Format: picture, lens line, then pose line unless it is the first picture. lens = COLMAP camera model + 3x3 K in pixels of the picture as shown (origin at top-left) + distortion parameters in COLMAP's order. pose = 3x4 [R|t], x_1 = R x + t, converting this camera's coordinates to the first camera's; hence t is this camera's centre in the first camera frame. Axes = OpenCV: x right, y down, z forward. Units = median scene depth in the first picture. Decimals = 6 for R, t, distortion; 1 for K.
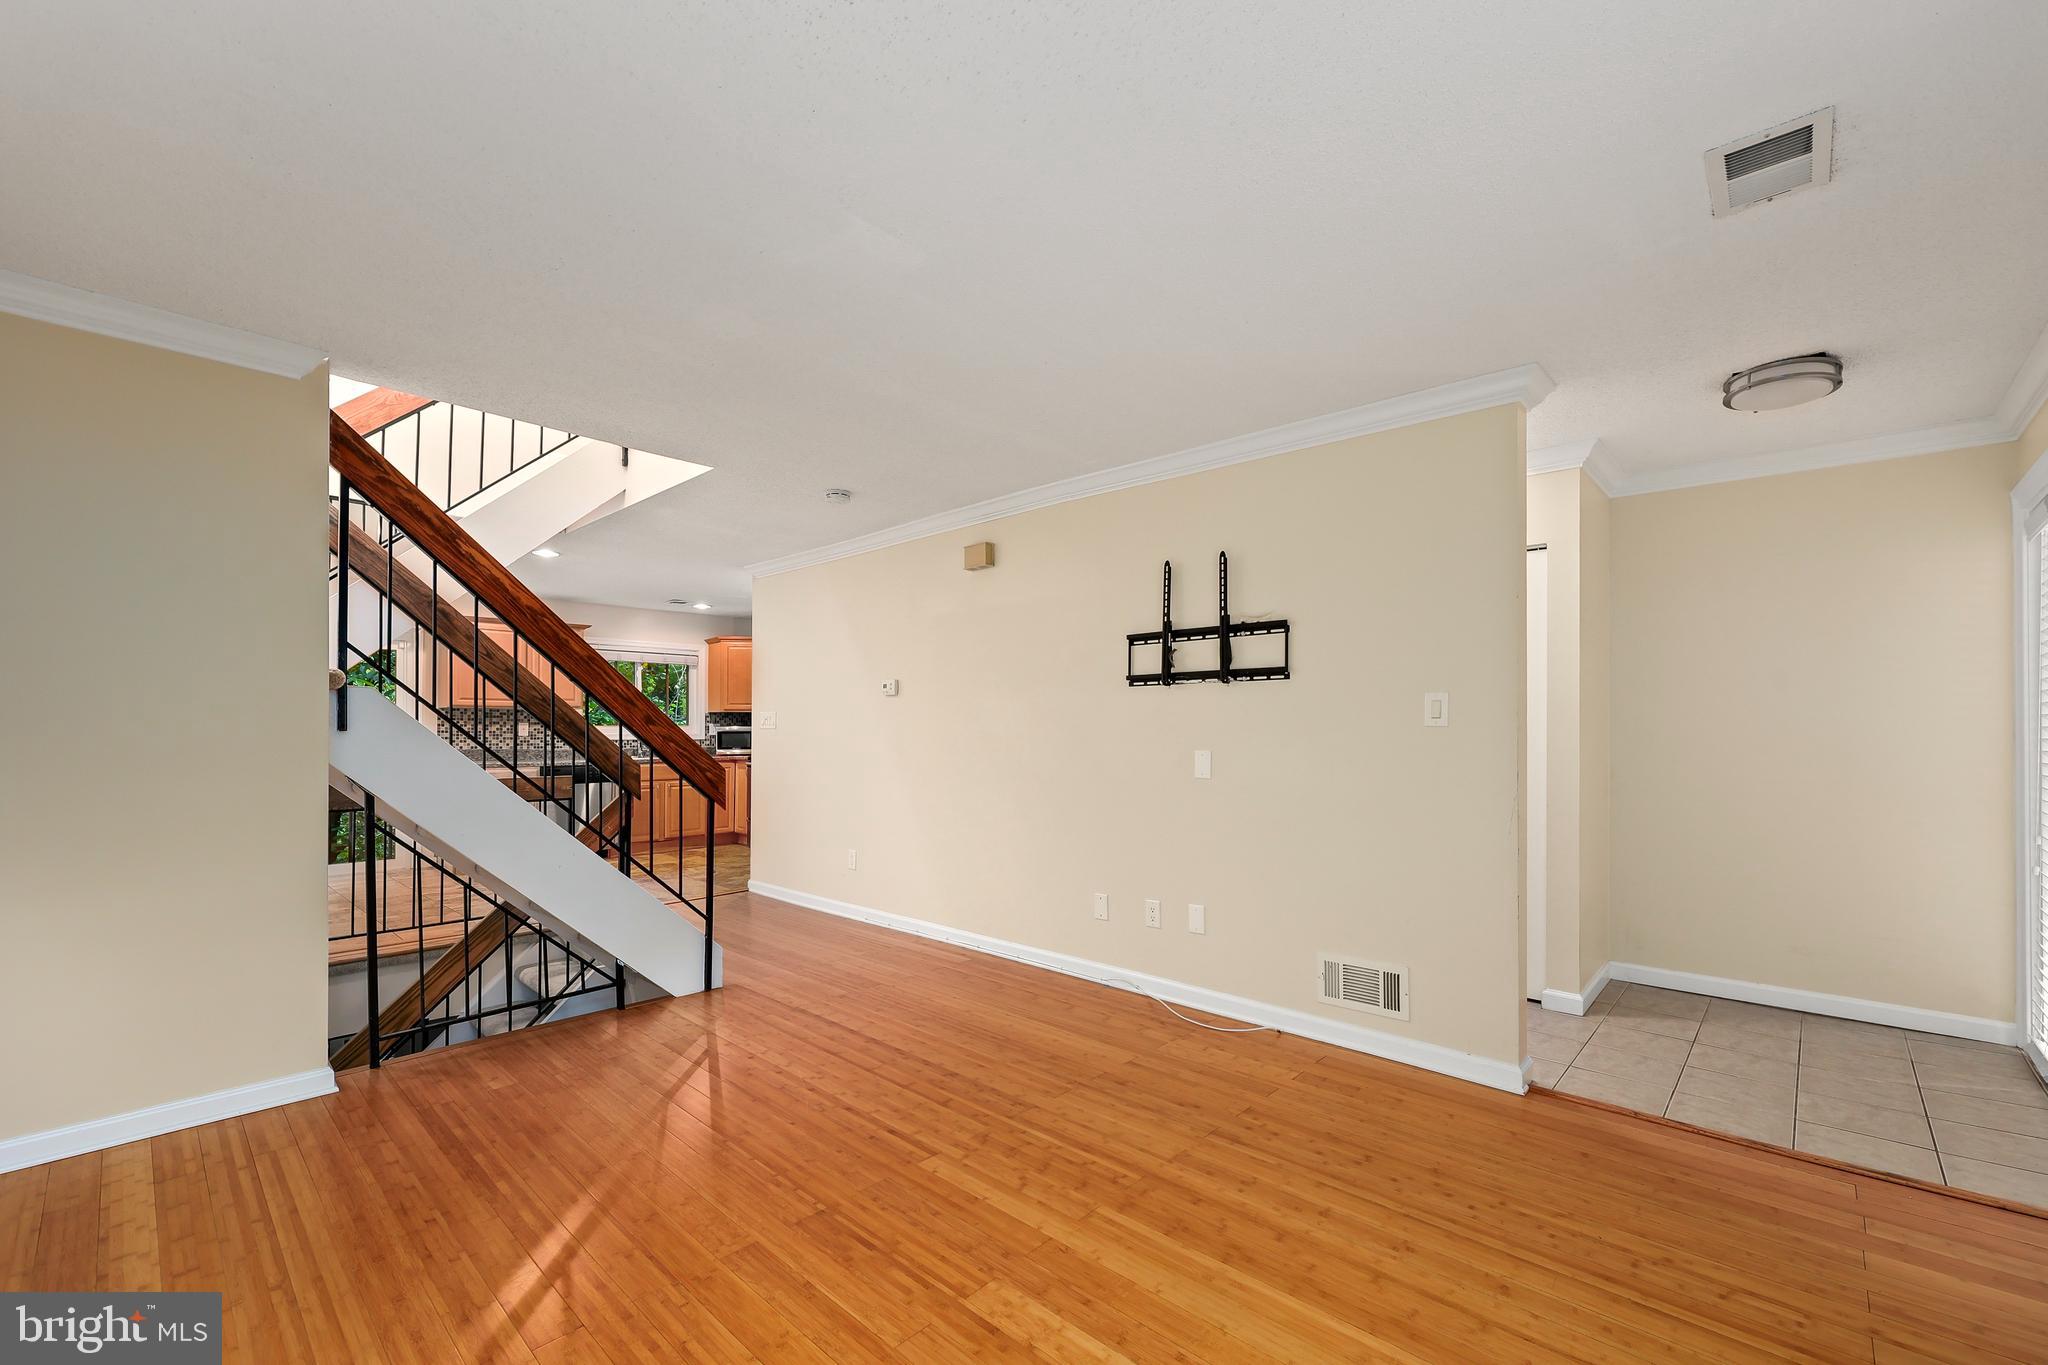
lens RADIAL K [[848.5, 0, 1029.9], [0, 848.5, 714.0], [0, 0, 1]] dist [0.002457, -0.000485]
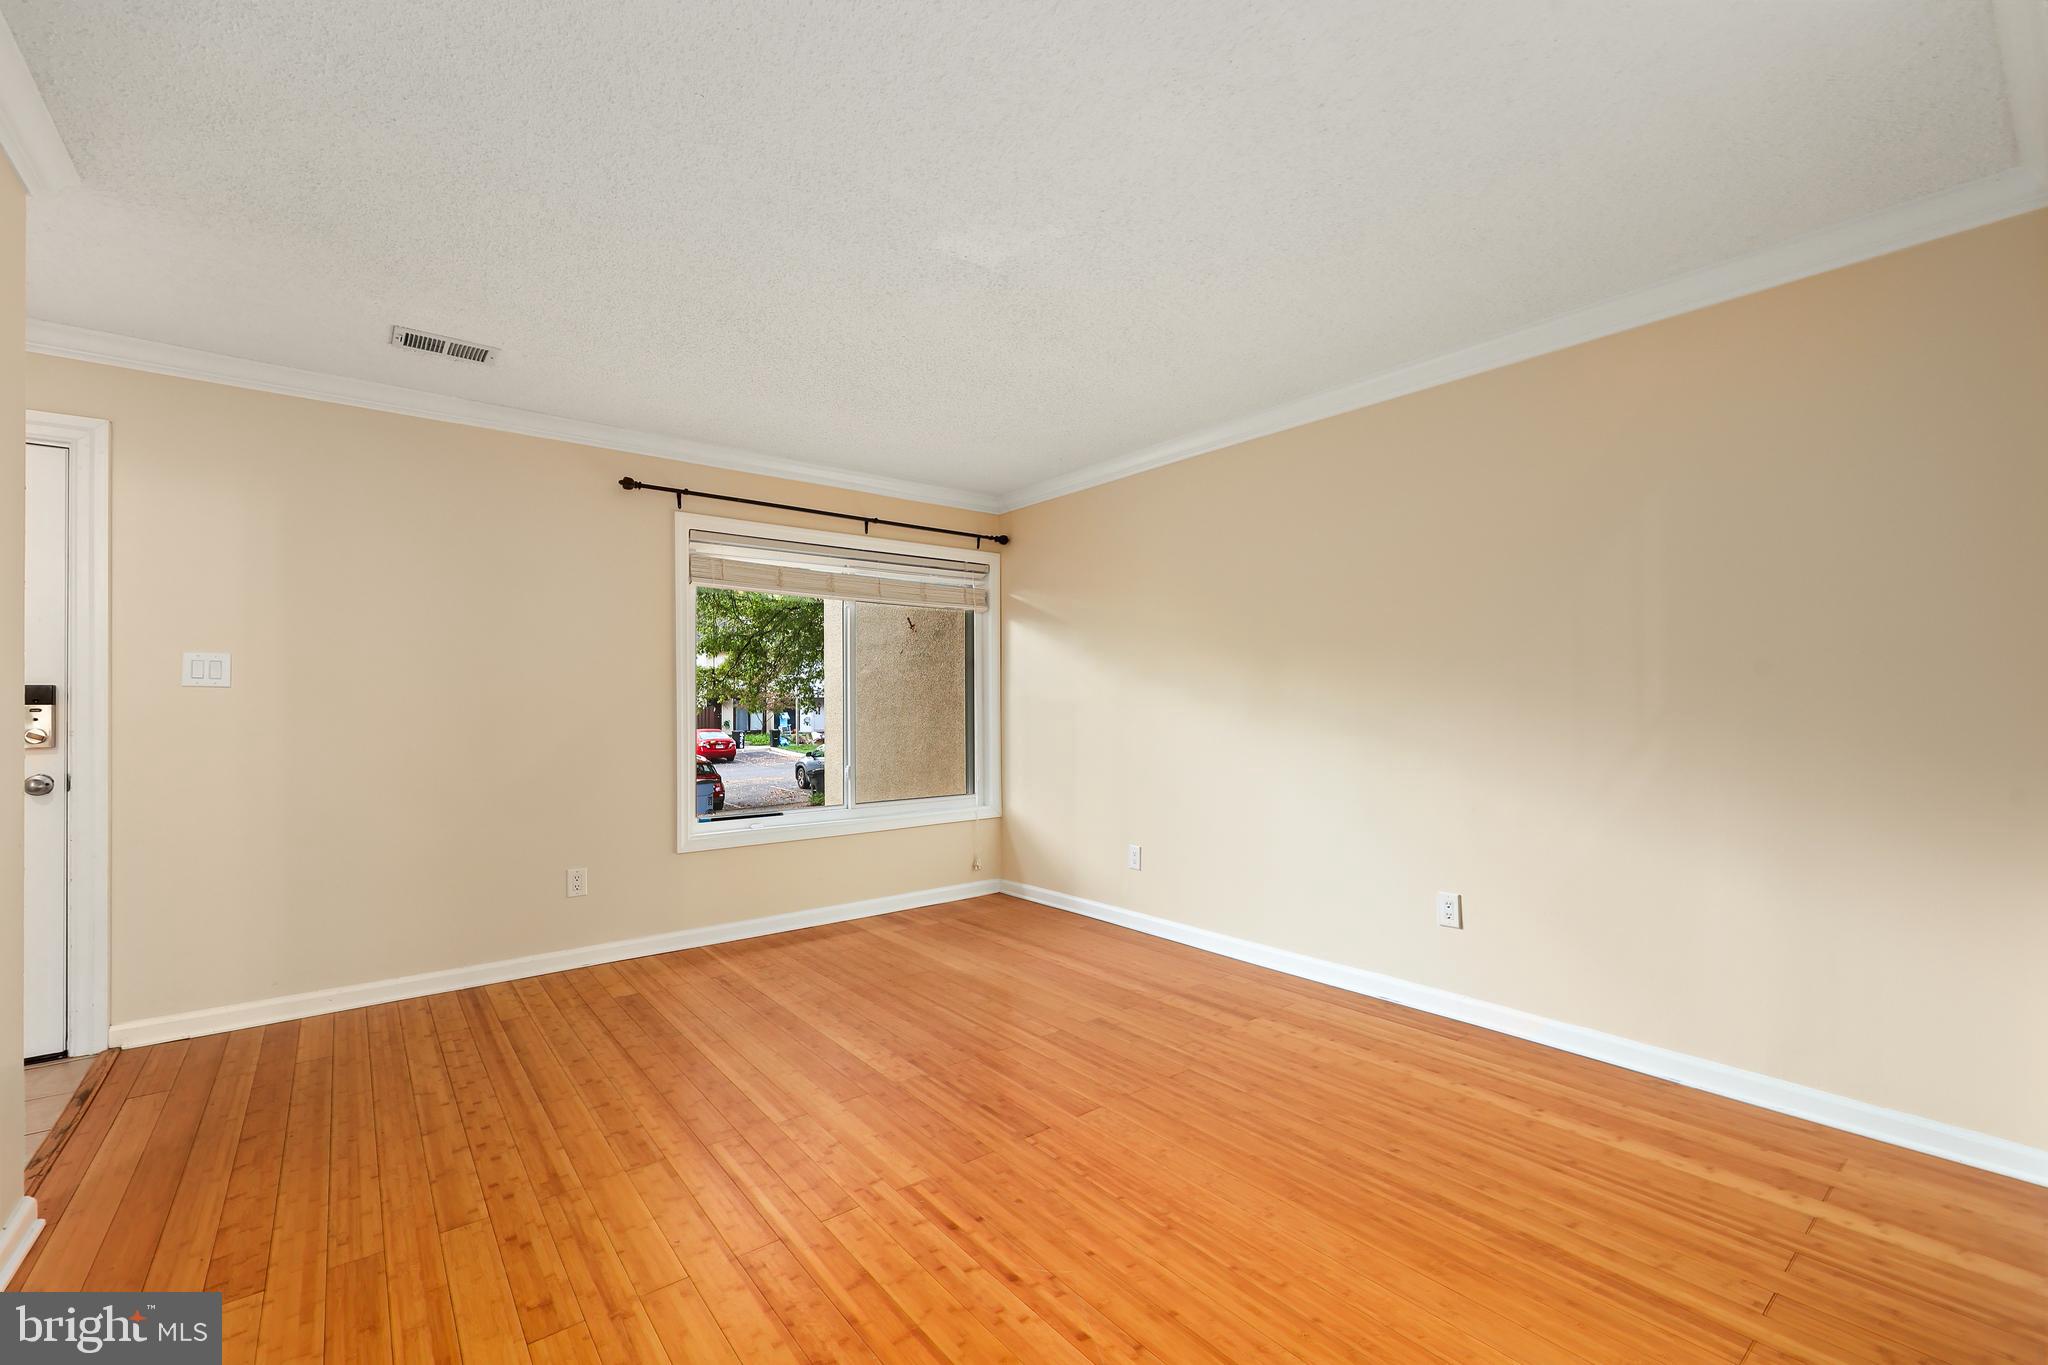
lens RADIAL K [[848.5, 0, 1029.9], [0, 848.5, 714.0], [0, 0, 1]] dist [0.002457, -0.000485]
pose [[-0.988891, 0.004658, 0.148572, -0.360270], [0.003636, 0.999968, -0.007154, 0.052382], [-0.148601, -0.006534, -0.988876, 1.820433]]
